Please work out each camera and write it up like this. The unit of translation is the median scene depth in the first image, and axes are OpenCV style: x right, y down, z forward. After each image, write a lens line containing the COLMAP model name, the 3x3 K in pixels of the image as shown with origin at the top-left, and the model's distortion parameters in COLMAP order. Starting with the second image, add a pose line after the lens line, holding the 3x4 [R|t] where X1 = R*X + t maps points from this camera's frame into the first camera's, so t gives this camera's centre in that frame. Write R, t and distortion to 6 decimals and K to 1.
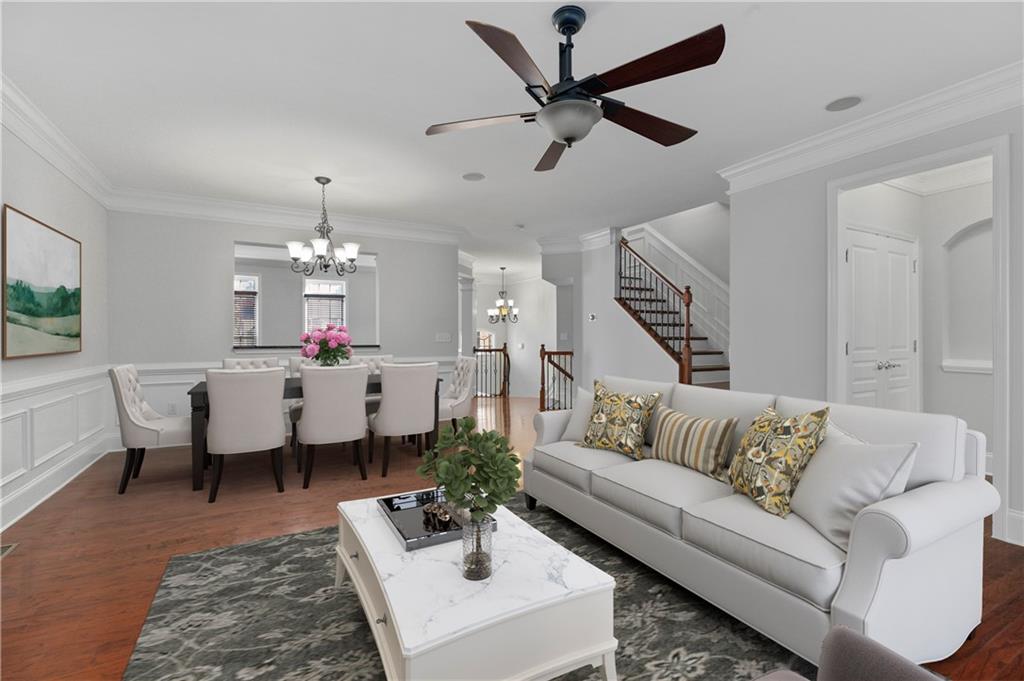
lens RADIAL K [[457.4, 0, 508.9], [0, 457.4, 337.5], [0, 0, 1]] dist [0.003253, -0.000502]
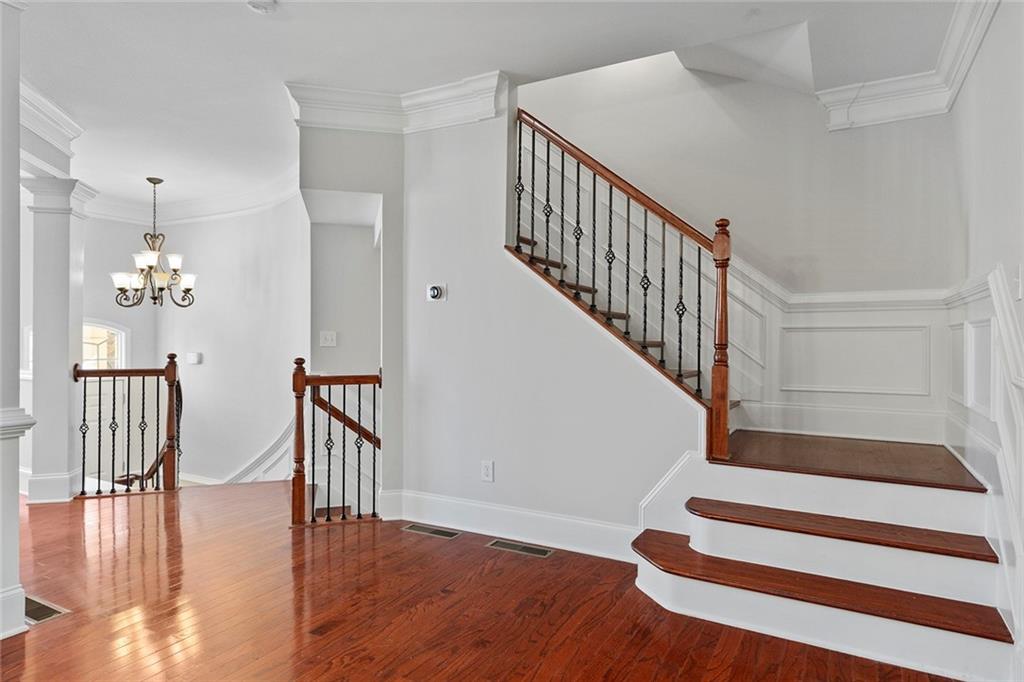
lens RADIAL K [[611.4, 0, 518.8], [0, 611.4, 341.5], [0, 0, 1]] dist [-0.003535, 0.001628]
pose [[0.841550, 0.004125, 0.540164, -0.048896], [-0.004527, 0.999990, -0.000585, -0.000120], [-0.540161, -0.001953, 0.841559, 0.464806]]
